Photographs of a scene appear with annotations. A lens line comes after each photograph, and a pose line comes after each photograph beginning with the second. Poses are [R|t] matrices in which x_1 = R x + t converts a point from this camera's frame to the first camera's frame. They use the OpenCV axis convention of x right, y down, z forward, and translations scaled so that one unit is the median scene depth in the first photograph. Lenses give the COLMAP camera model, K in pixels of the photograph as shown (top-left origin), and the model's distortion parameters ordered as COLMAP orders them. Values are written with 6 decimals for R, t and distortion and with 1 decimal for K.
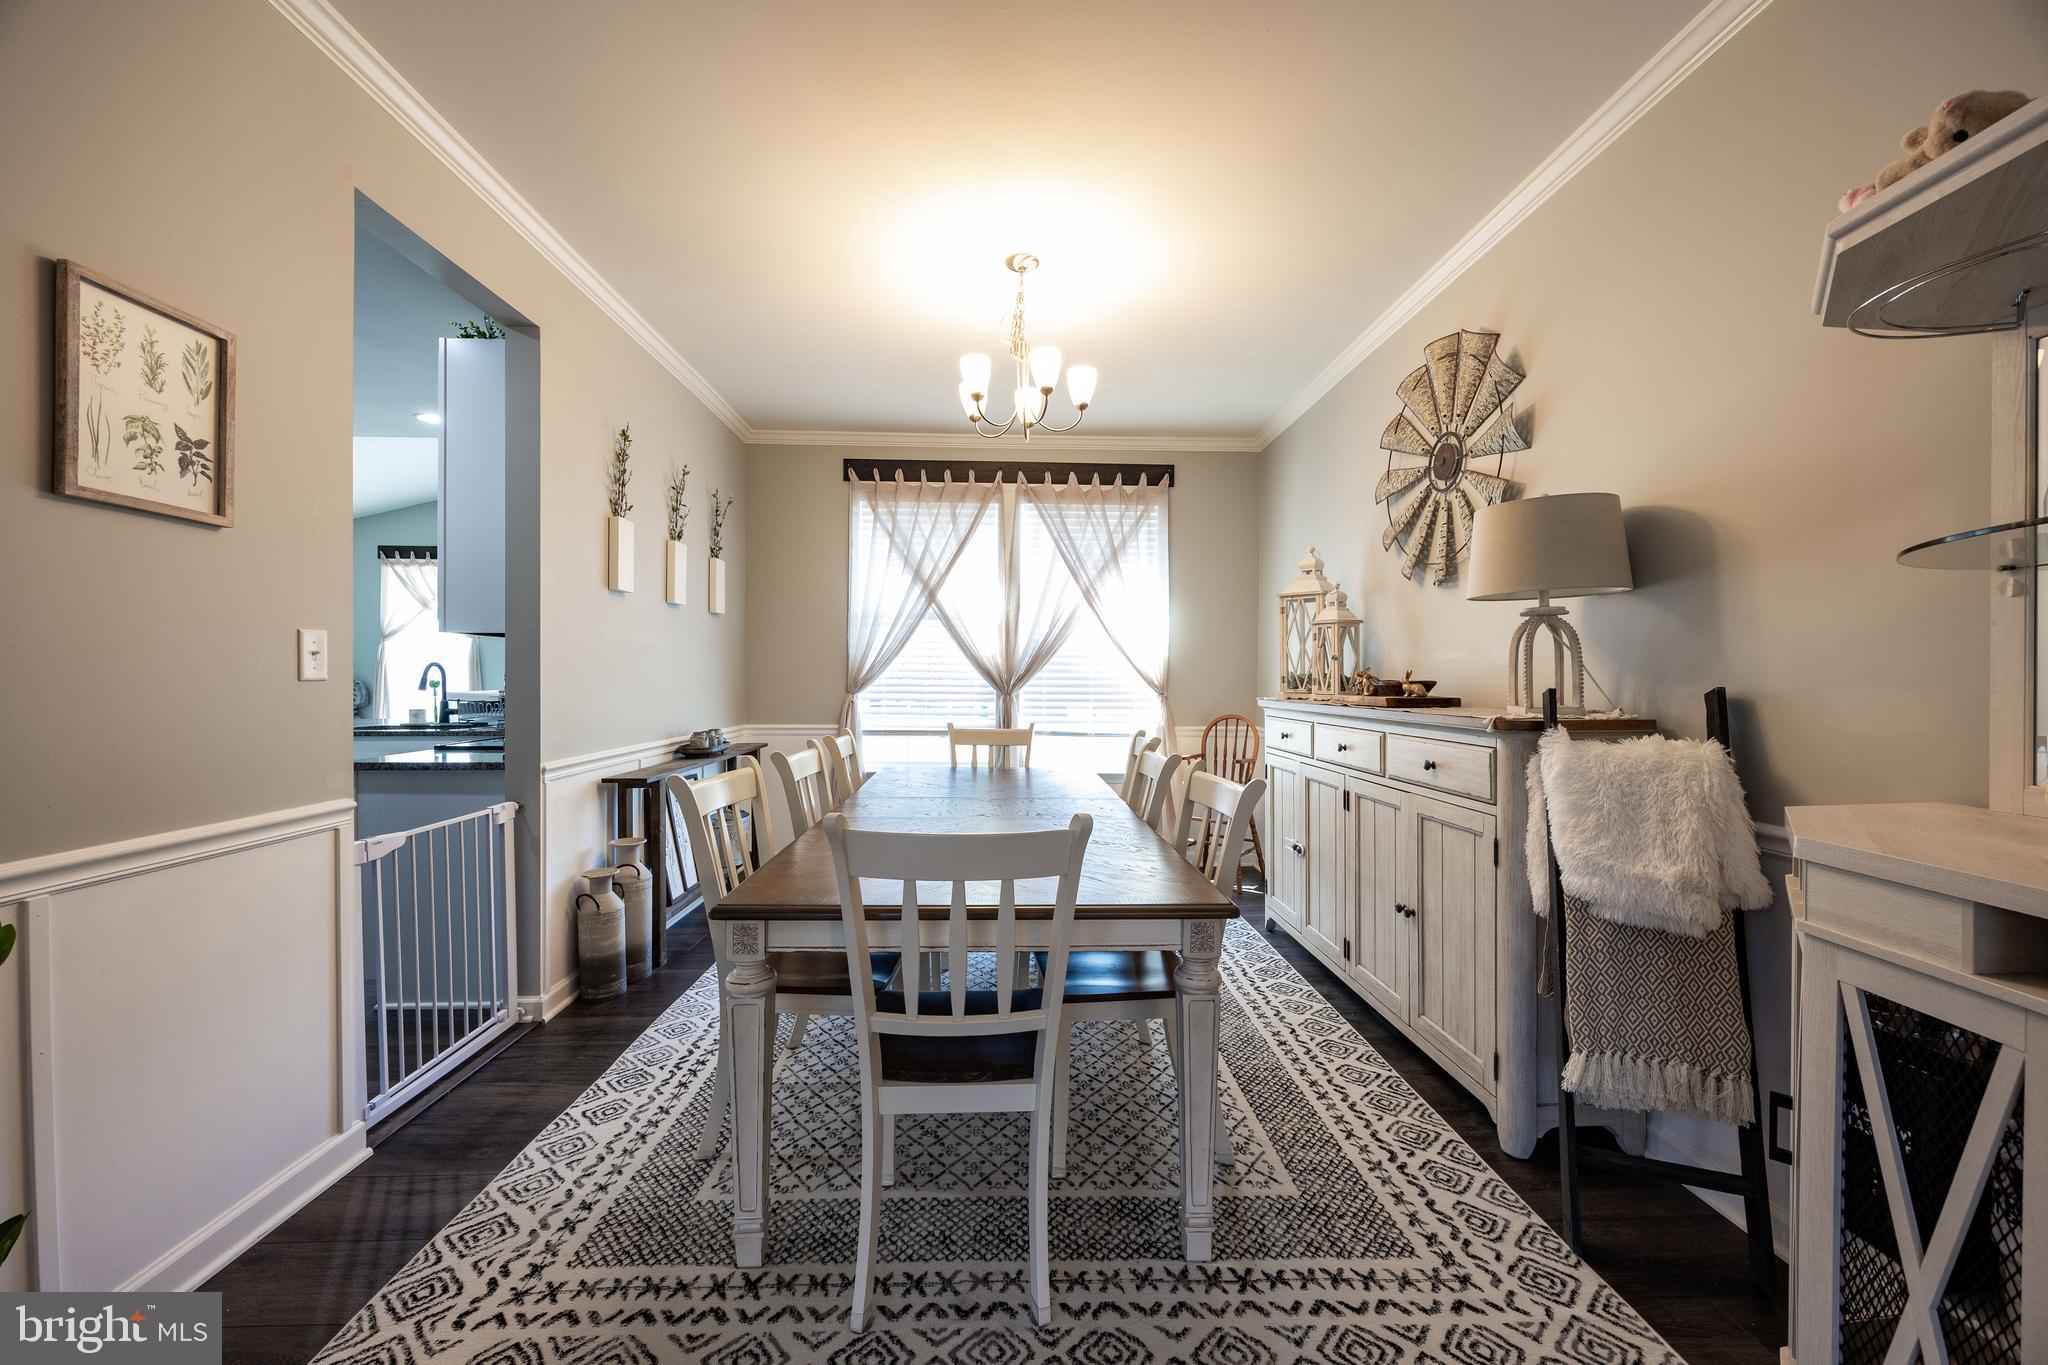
lens RADIAL K [[810.9, 0, 1021.8], [0, 810.9, 679.9], [0, 0, 1]] dist [-0.007017, 0.000002]
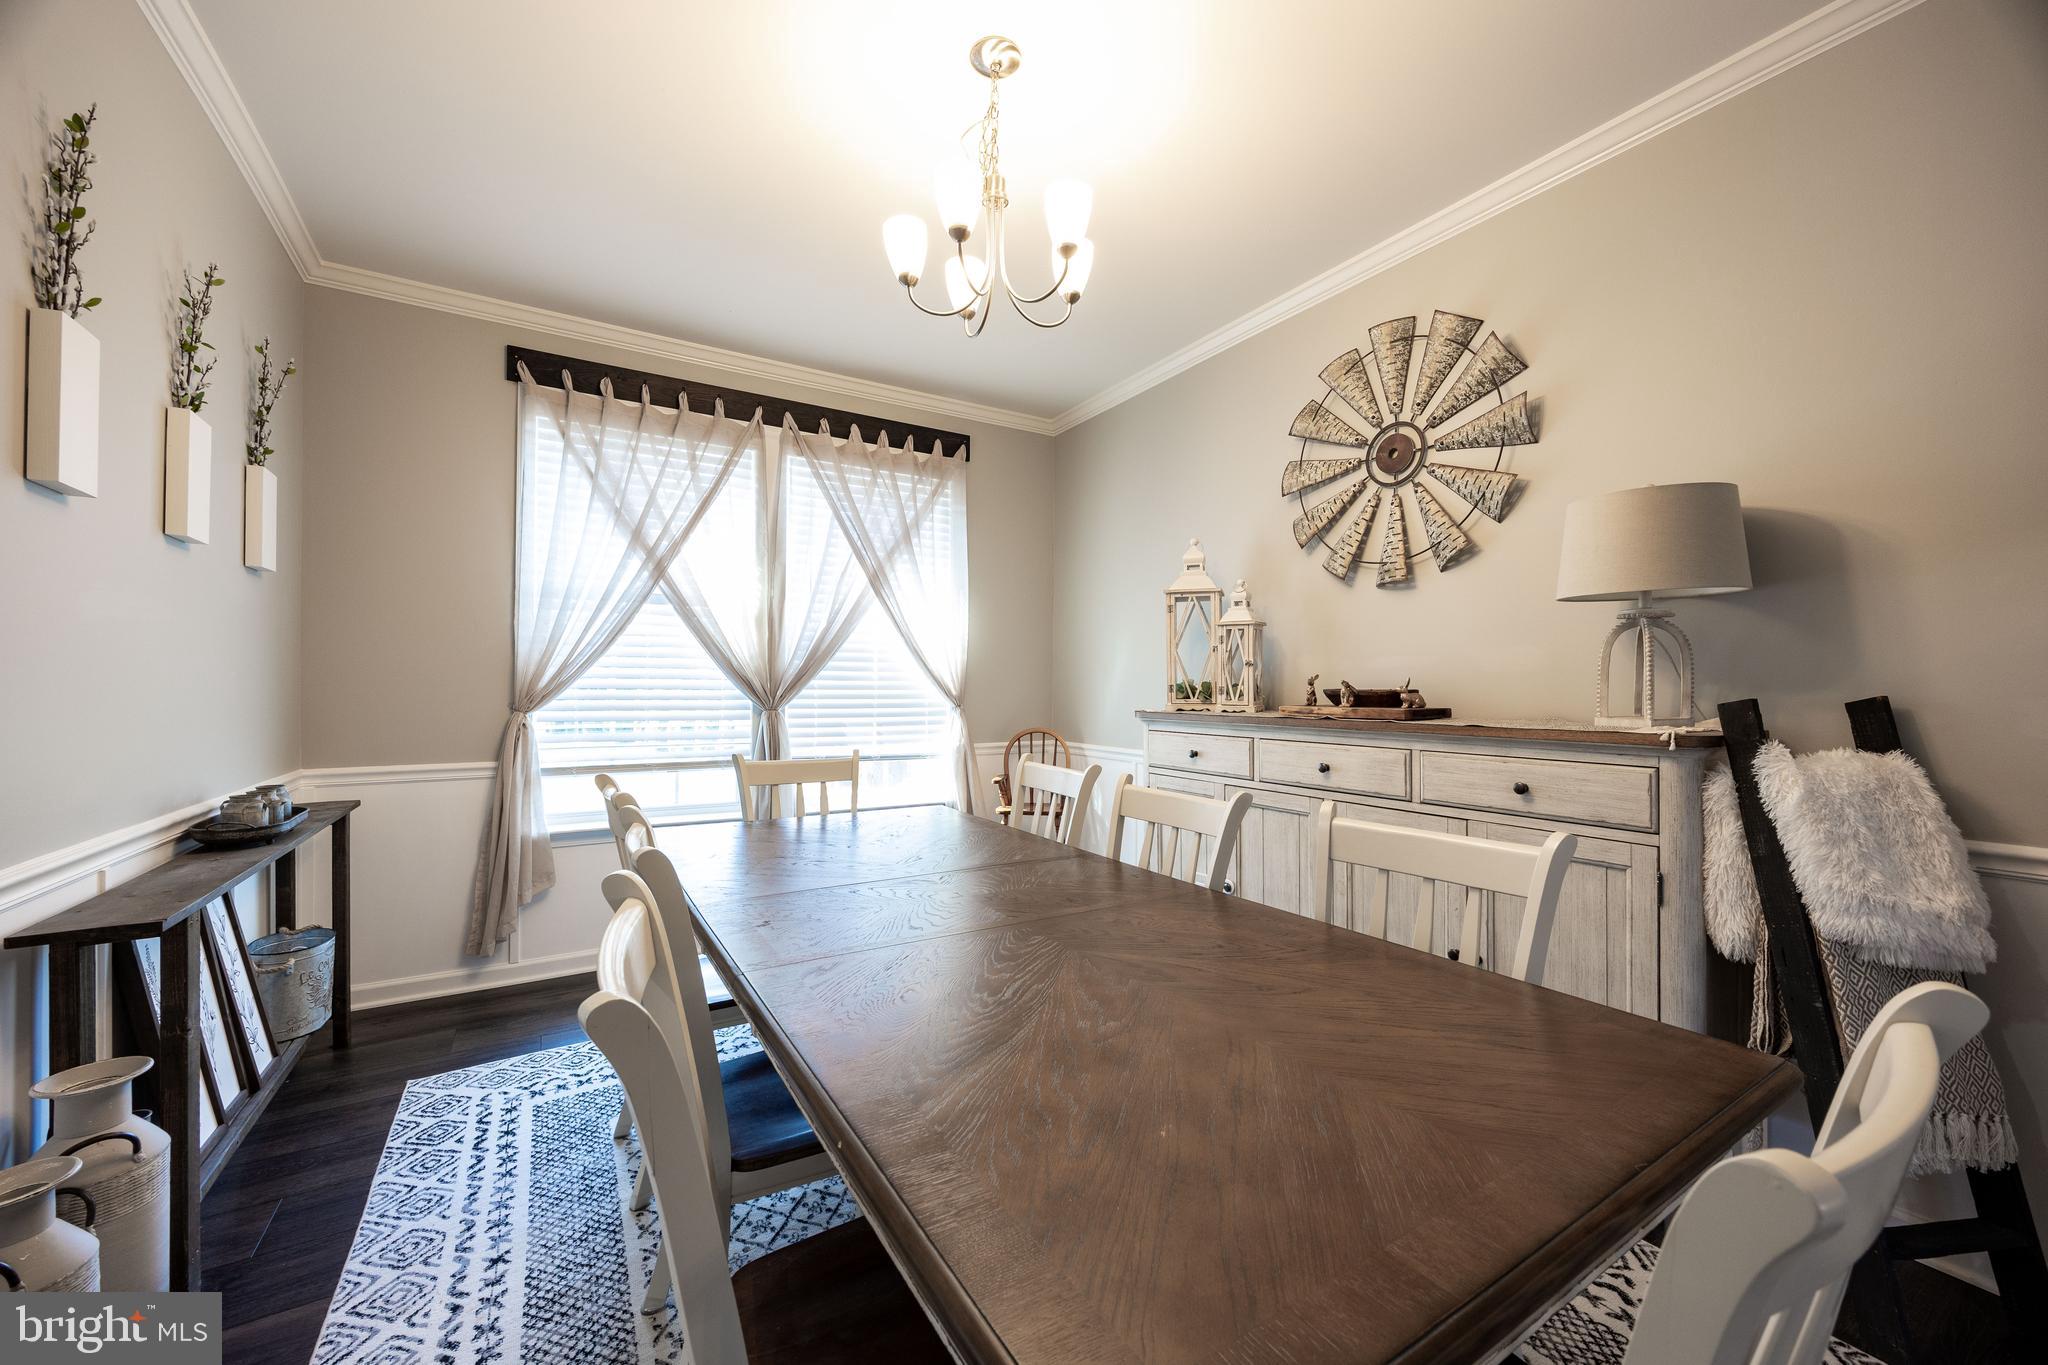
lens RADIAL K [[785.3, 0, 1024.0], [0, 785.3, 682.5], [0, 0, 1]] dist [-0.003083, -0.000234]
pose [[0.865062, -0.000632, 0.501665, -0.178558], [0.003837, 0.999978, -0.005357, -0.002207], [-0.501651, 0.006559, 0.865045, 0.263605]]
